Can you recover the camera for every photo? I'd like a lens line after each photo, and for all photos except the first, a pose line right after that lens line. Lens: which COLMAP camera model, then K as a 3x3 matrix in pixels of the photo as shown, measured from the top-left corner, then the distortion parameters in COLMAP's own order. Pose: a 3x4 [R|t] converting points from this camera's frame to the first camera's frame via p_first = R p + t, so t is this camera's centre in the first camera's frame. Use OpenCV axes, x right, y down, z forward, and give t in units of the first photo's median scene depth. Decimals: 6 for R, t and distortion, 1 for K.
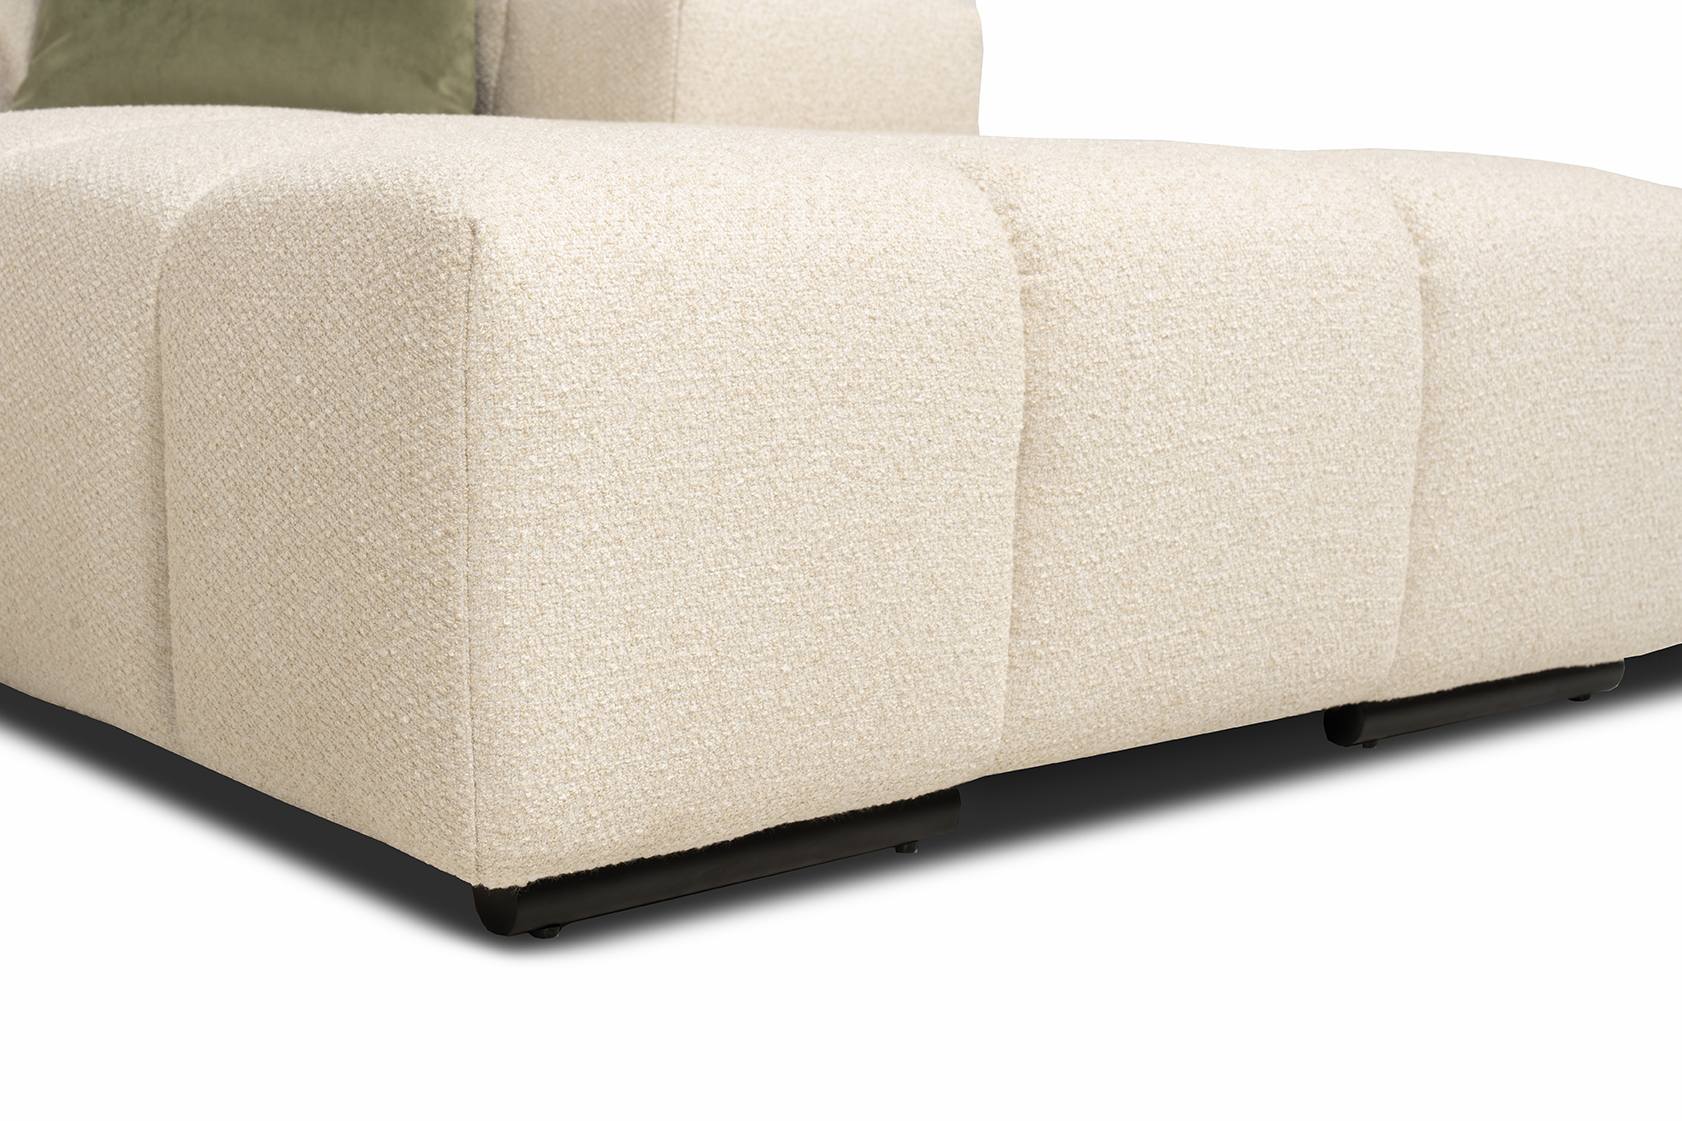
lens RADIAL K [[2599.0, 0, 841.0], [0, 2599.0, 560.5], [0, 0, 1]] dist [0.025823, 0.067672]
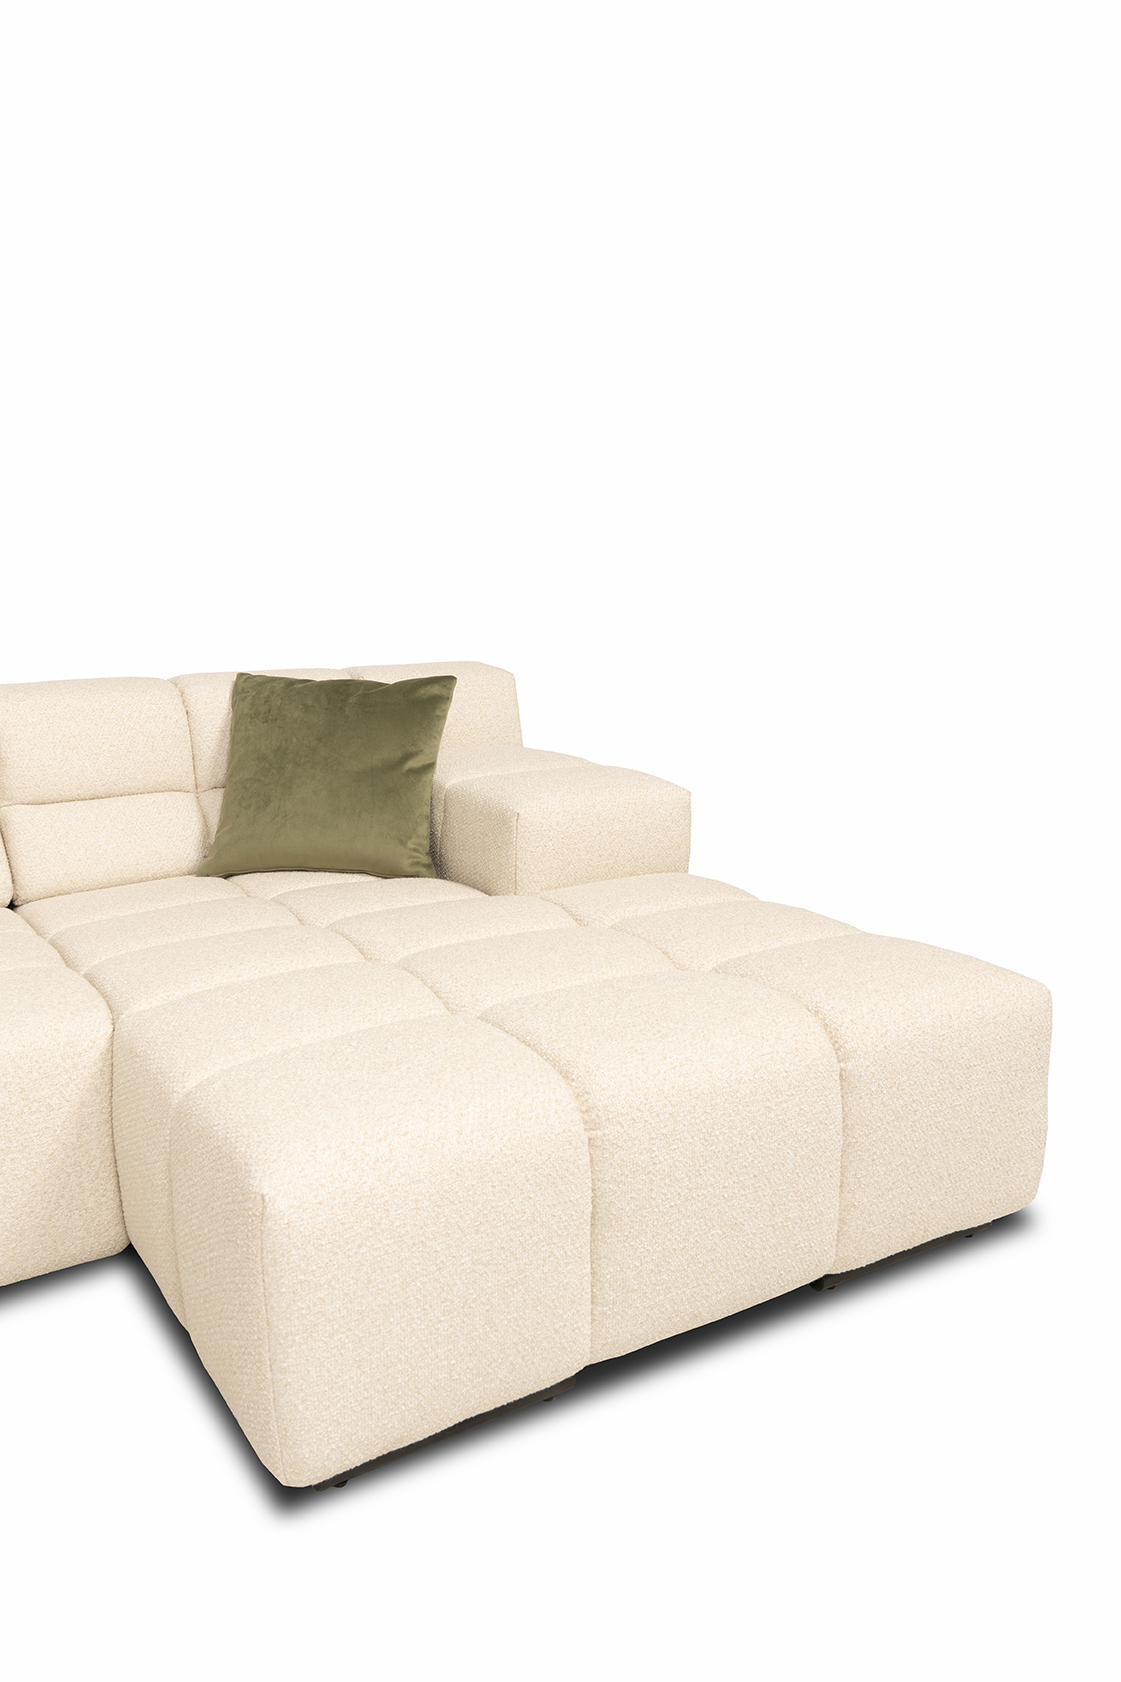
lens RADIAL K [[1353.6, 0, 560.5], [0, 1353.6, 841.0], [0, 0, 1]] dist [-0.013902, -0.000651]
pose [[0.984766, -0.010491, -0.173565, 0.214902], [0.017912, 0.998988, 0.041246, -0.351135], [0.172957, -0.043727, 0.983958, 0.012940]]
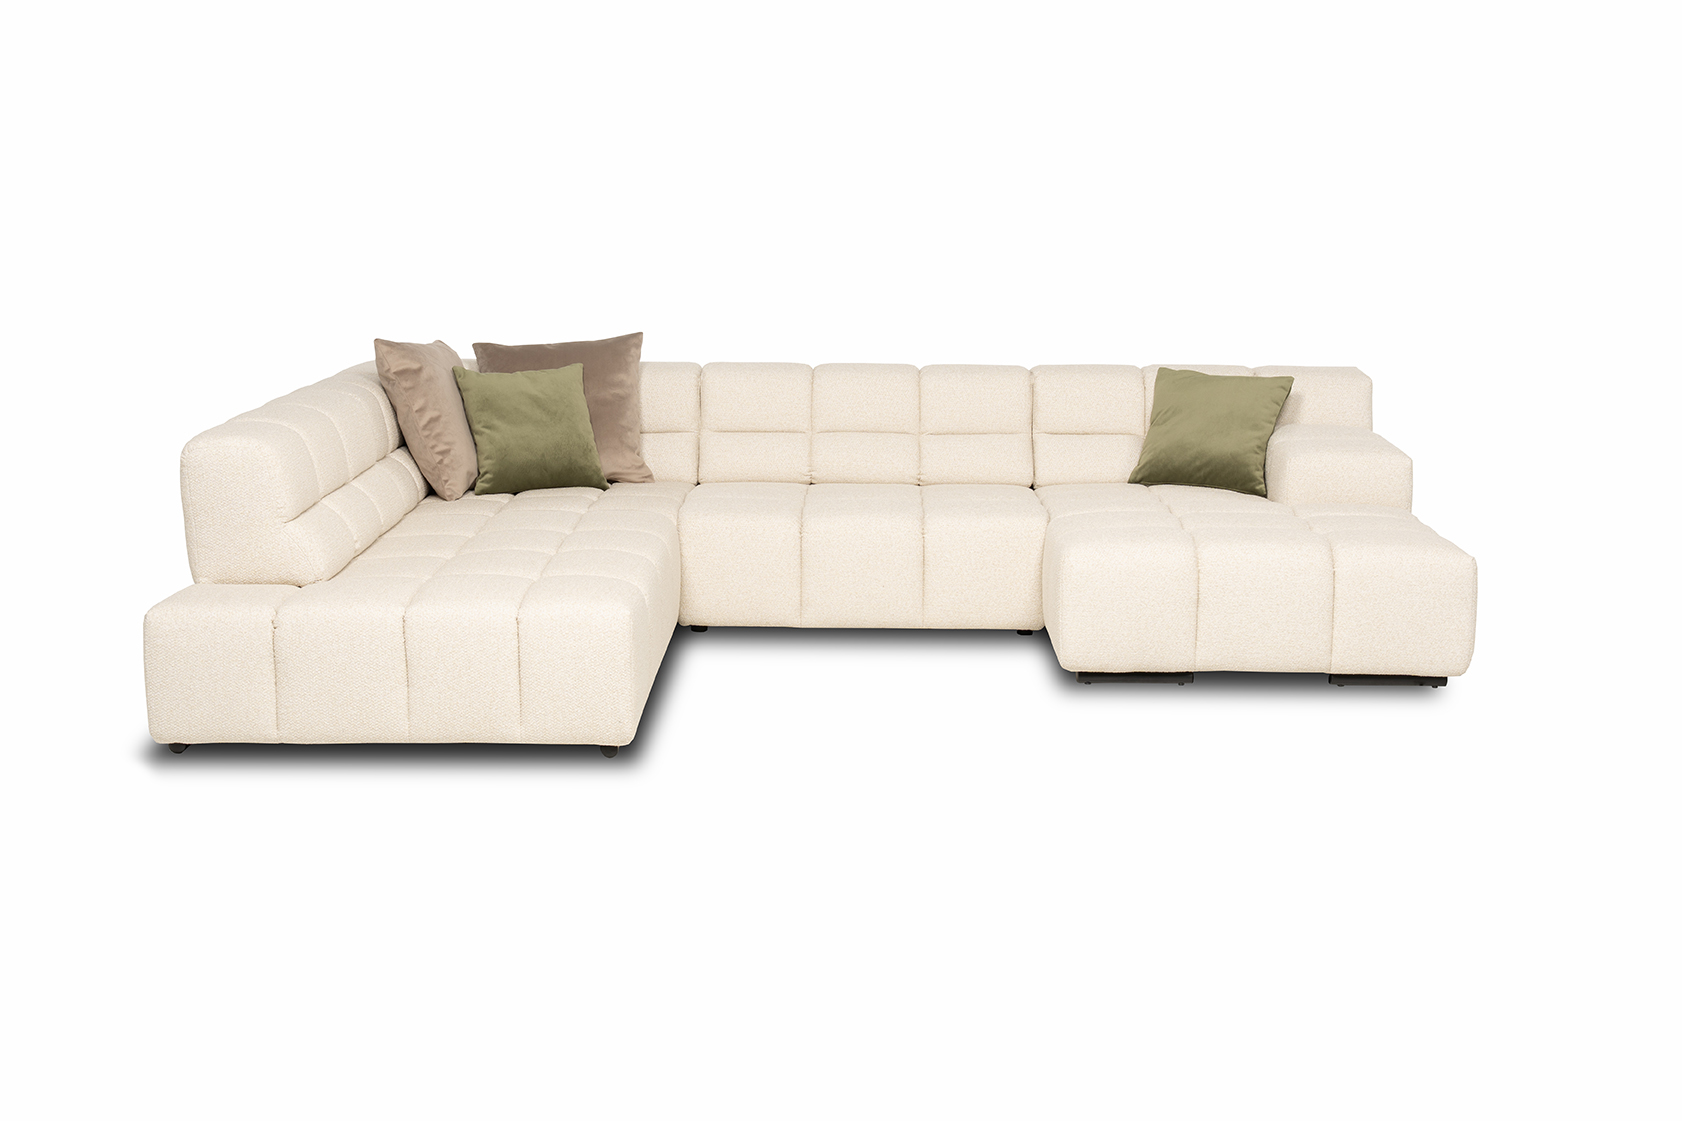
lens RADIAL K [[2425.8, 0, 841.0], [0, 2425.8, 560.5], [0, 0, 1]] dist [-0.007666, -0.016657]
pose [[0.753133, 0.089588, -0.651740, 2.335254], [-0.085708, 0.995602, 0.037814, -0.228843], [0.652261, 0.027380, 0.757499, -2.654218]]
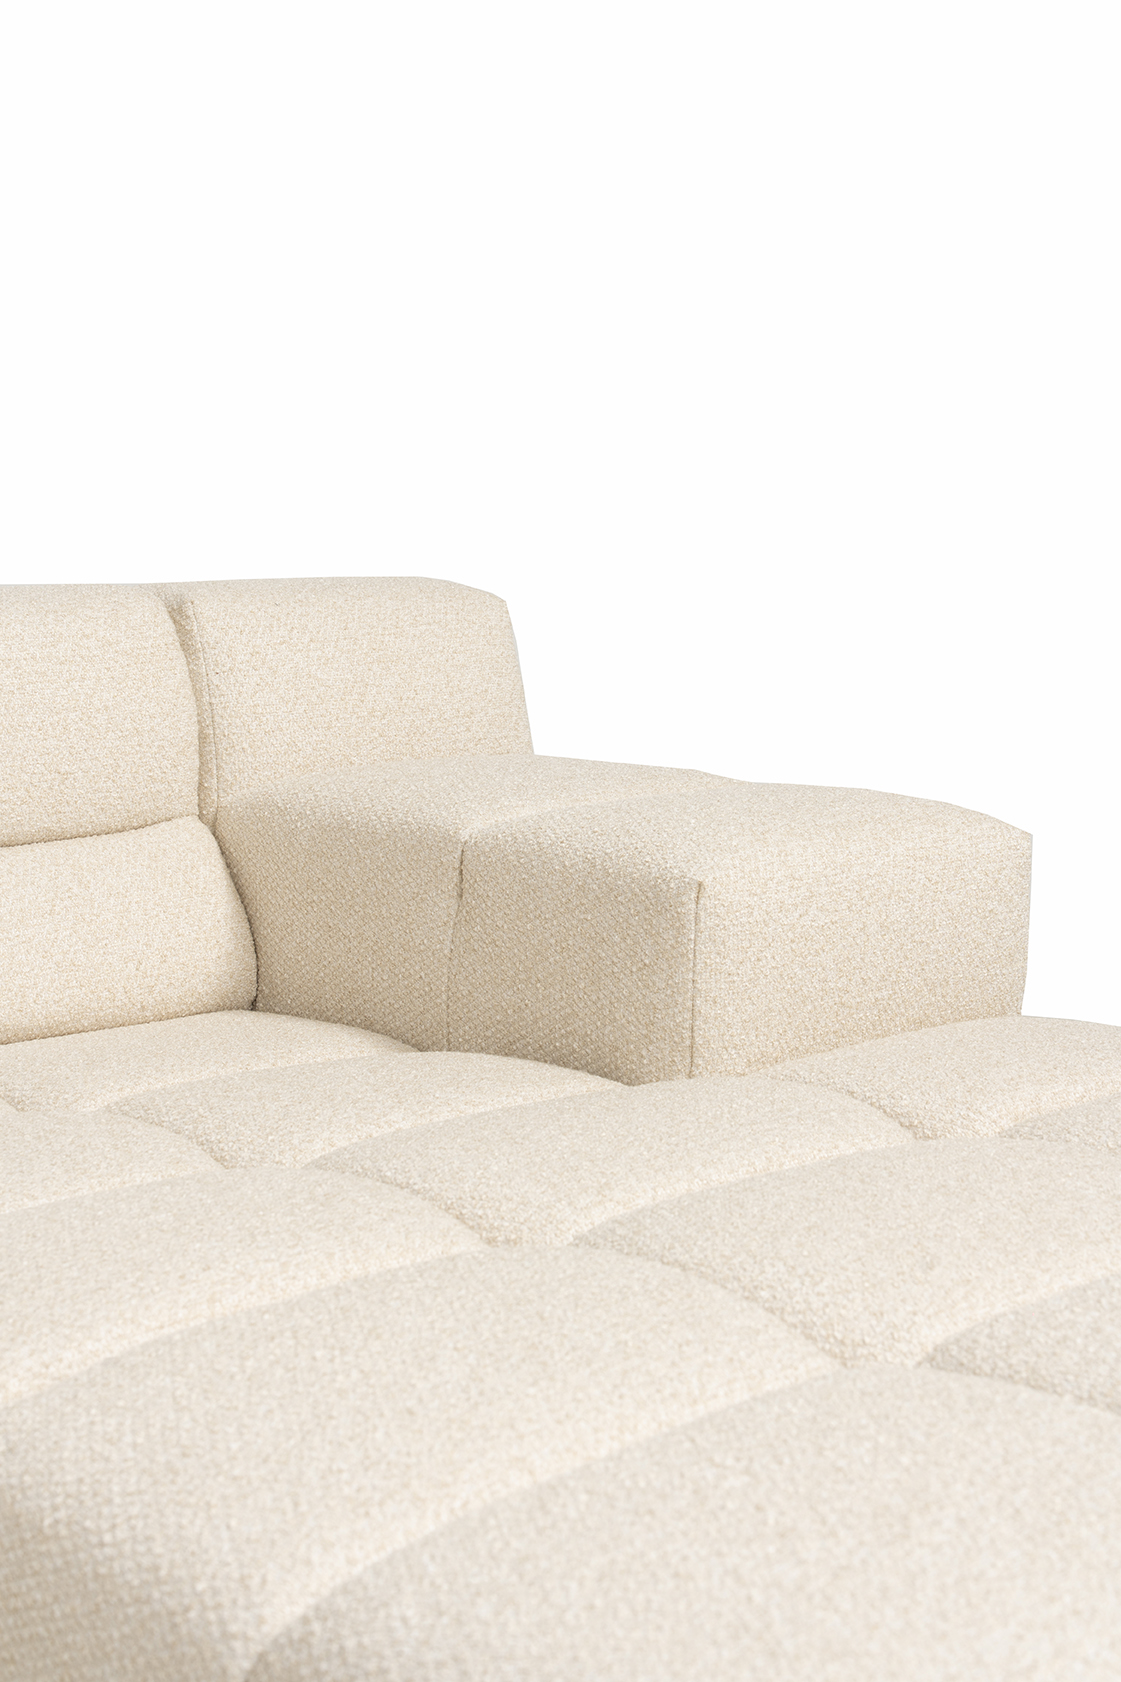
lens RADIAL K [[2587.2, 0, 560.5], [0, 2587.2, 841.0], [0, 0, 1]] dist [0.005989, -0.031370]
pose [[0.998775, -0.049347, -0.003661, -0.148273], [0.049222, 0.998379, -0.028592, -0.309419], [0.005066, 0.028377, 0.999584, 0.274689]]
